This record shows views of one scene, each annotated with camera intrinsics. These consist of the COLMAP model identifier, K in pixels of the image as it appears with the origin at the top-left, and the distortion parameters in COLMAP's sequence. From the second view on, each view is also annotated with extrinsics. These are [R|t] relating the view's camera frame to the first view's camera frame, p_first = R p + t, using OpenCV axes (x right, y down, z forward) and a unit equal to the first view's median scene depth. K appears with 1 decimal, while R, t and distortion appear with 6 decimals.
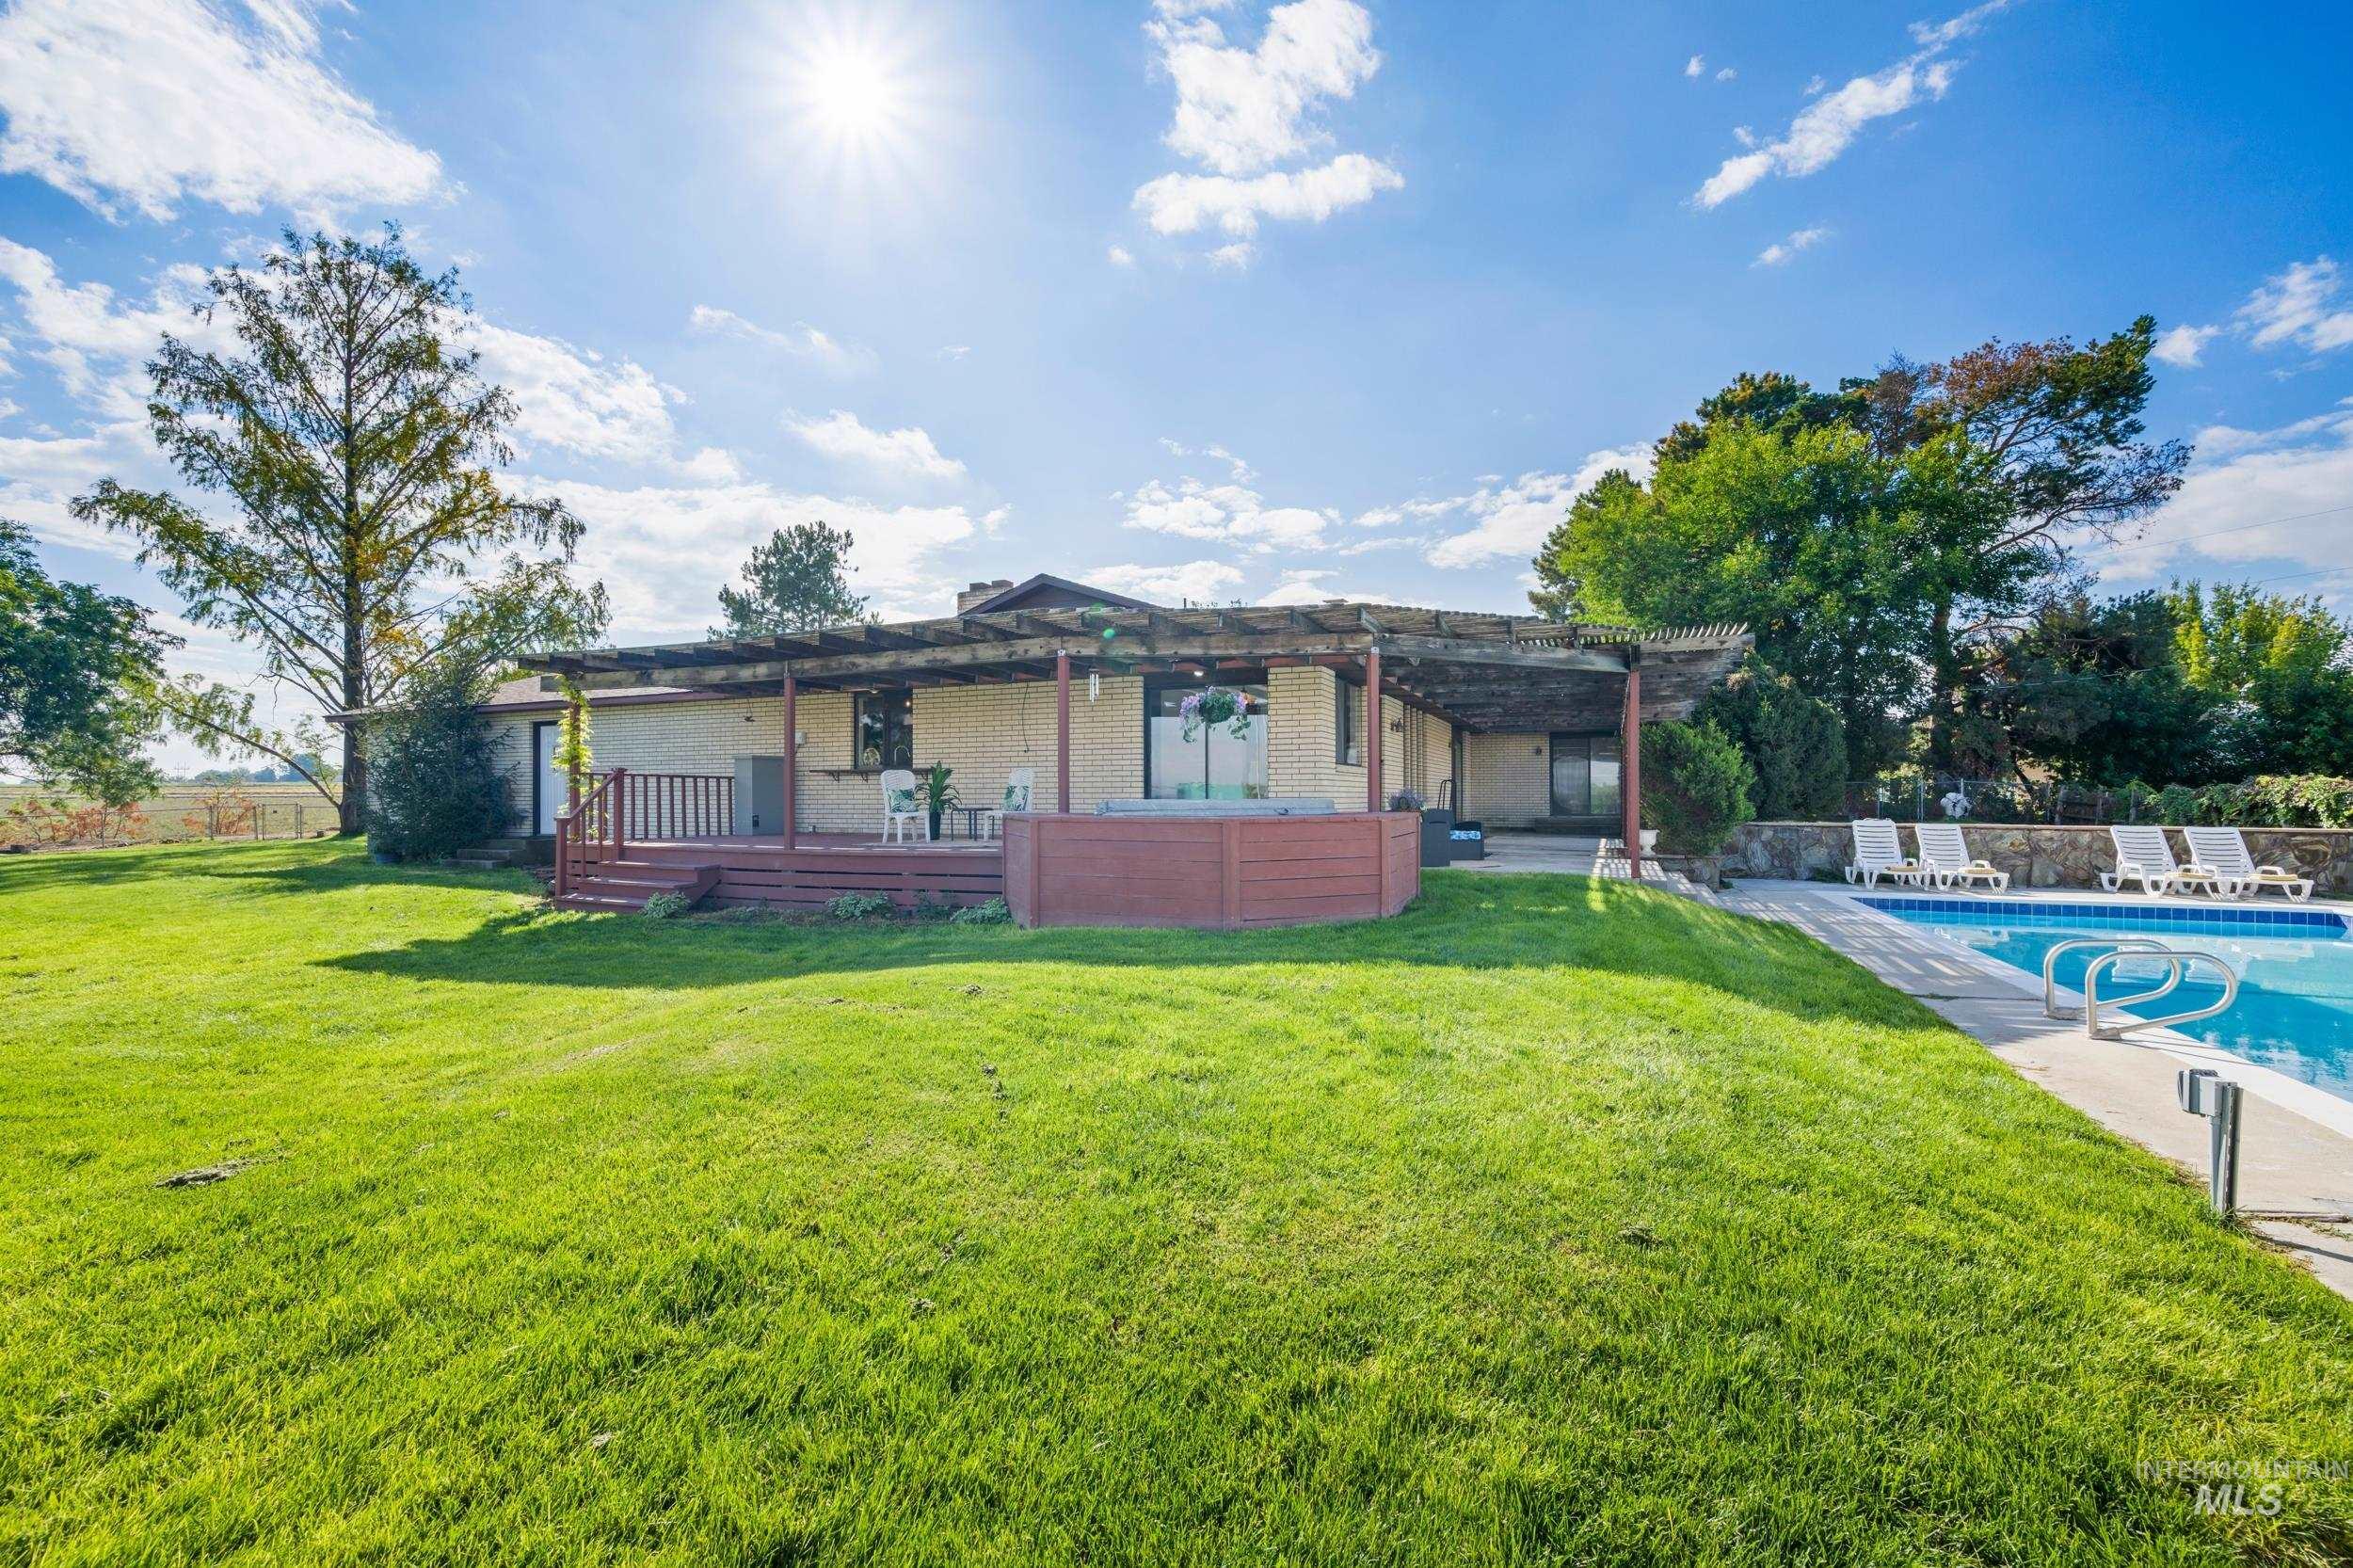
lens RADIAL K [[997.6, 0, 1178.5], [0, 997.6, 789.5], [0, 0, 1]] dist [-0.003935, -0.000326]
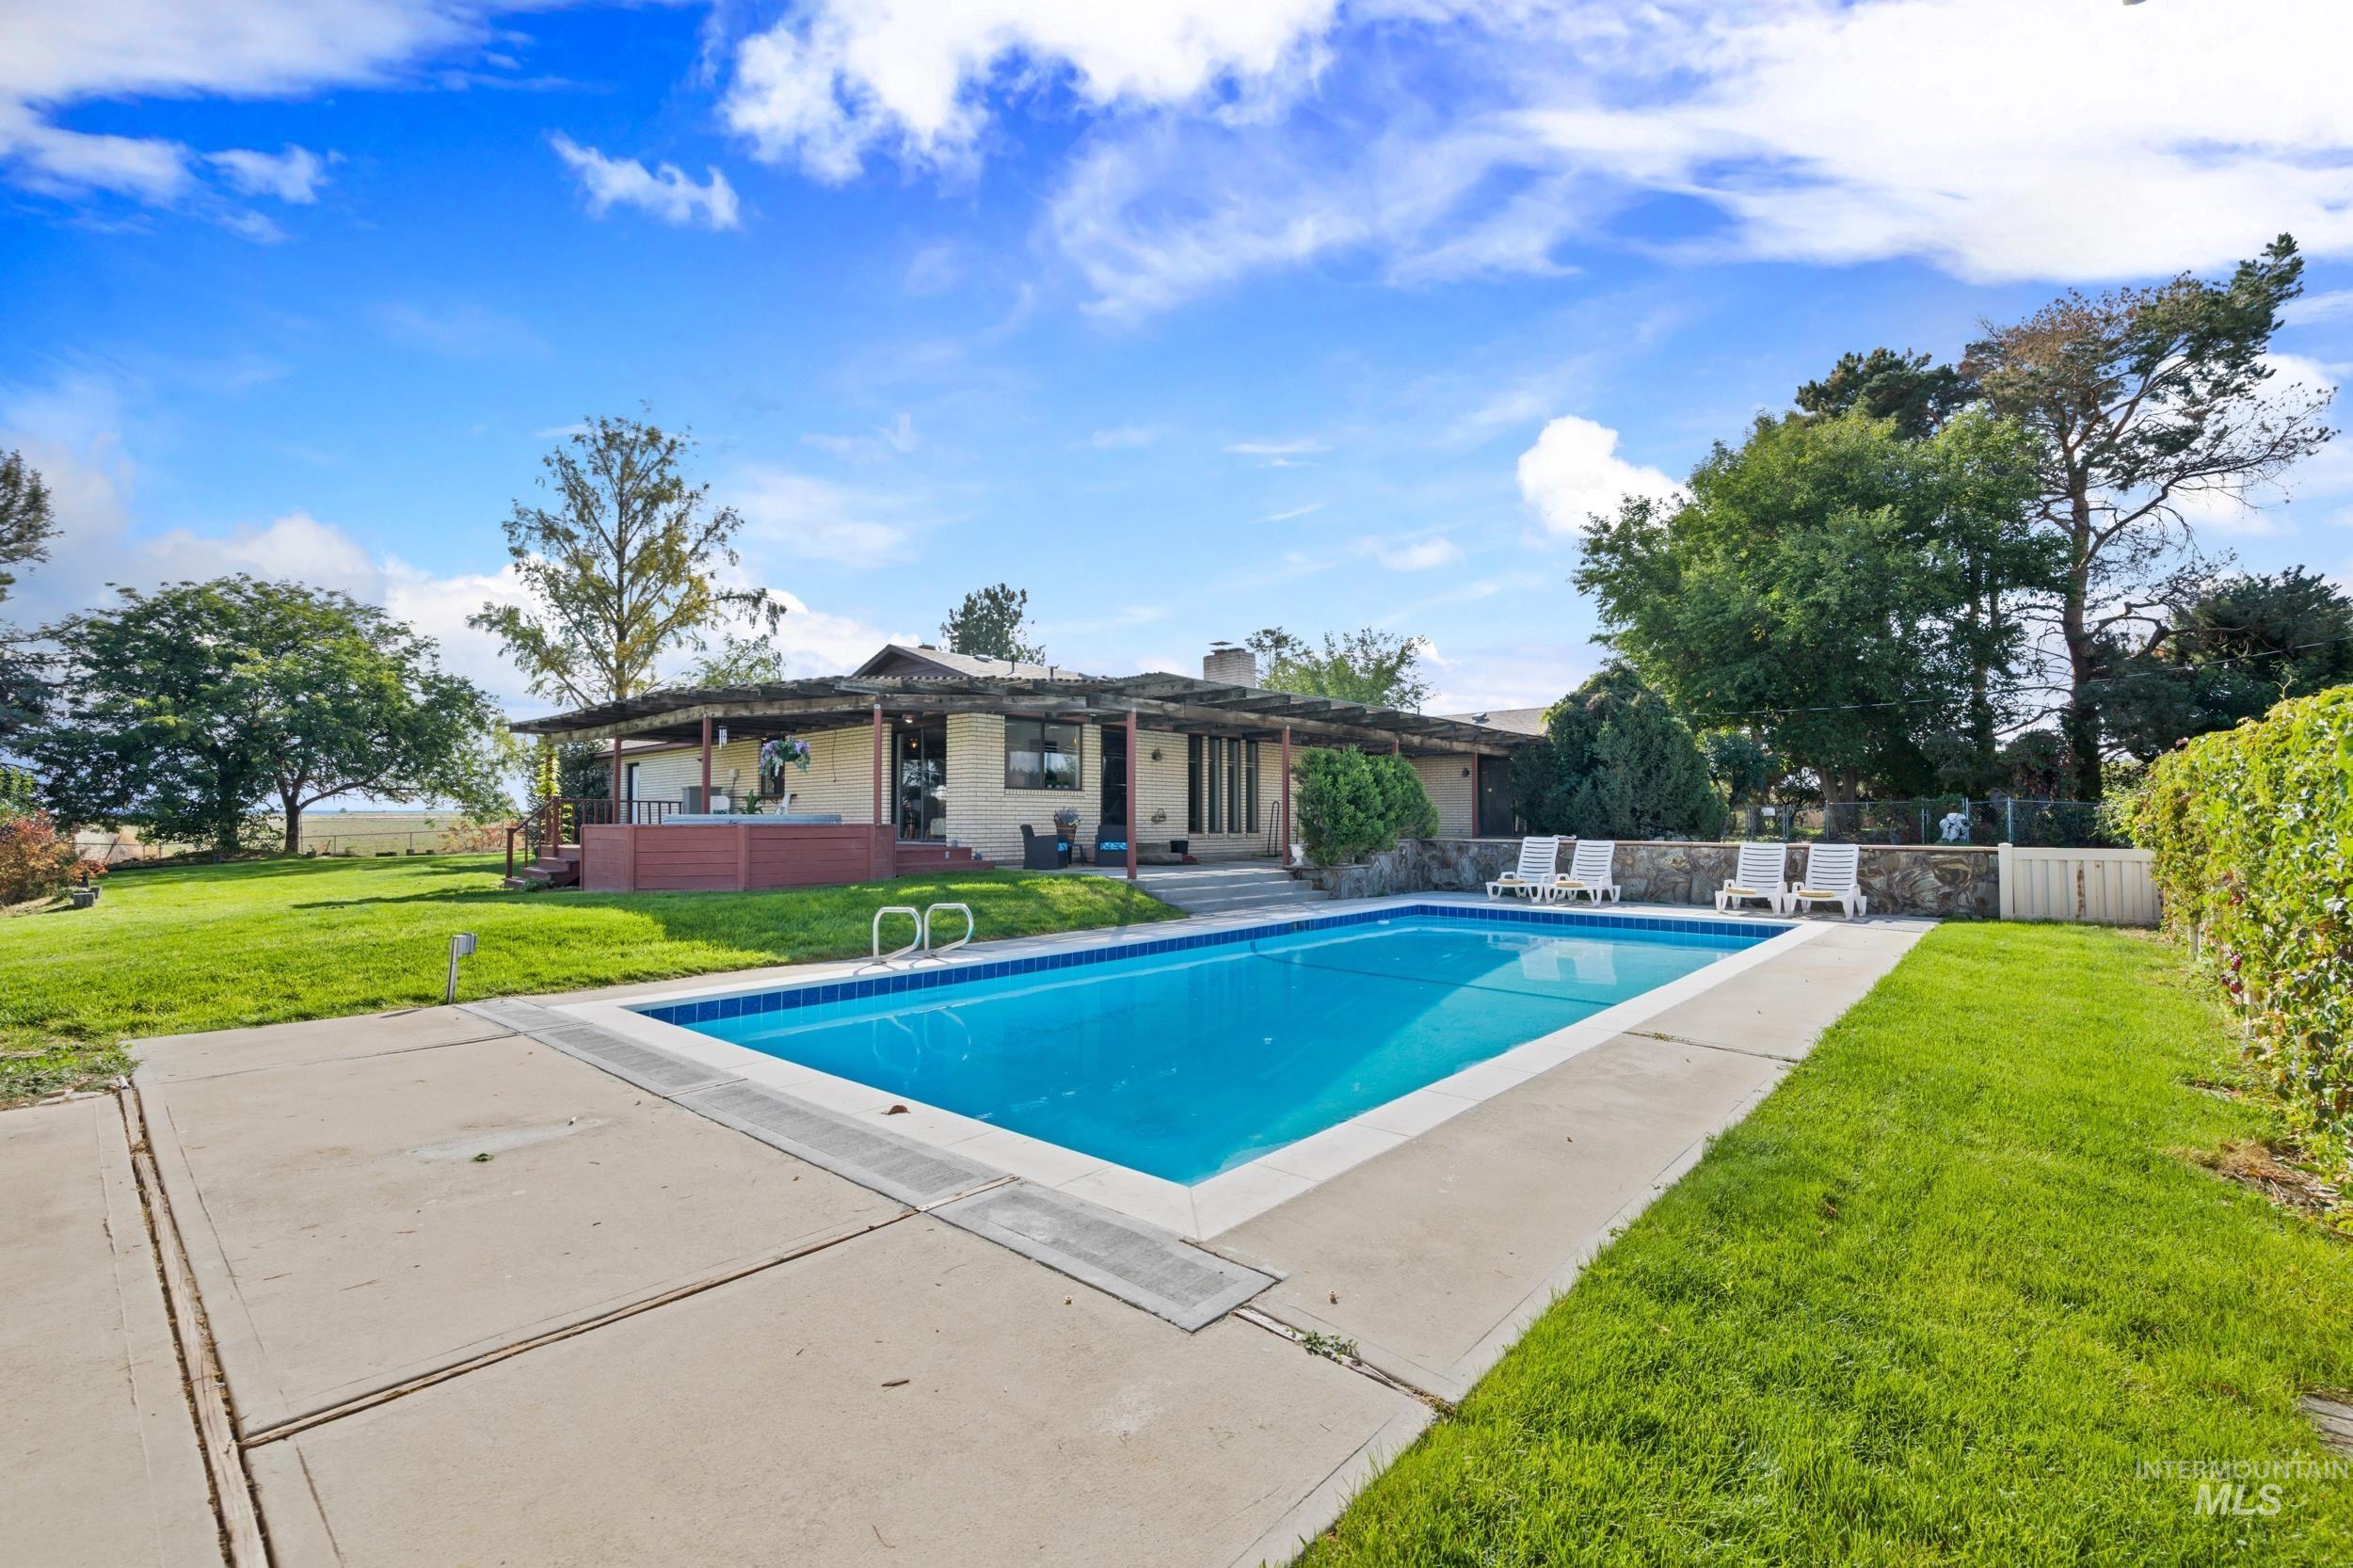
lens RADIAL K [[997.6, 0, 1171.7], [0, 997.6, 785.4], [0, 0, 1]] dist [-0.003935, -0.000326]
pose [[0.948225, -0.010610, -0.317422, 0.329854], [0.001088, 0.999544, -0.030162, 0.003998], [0.317597, 0.028255, 0.947805, -0.059429]]
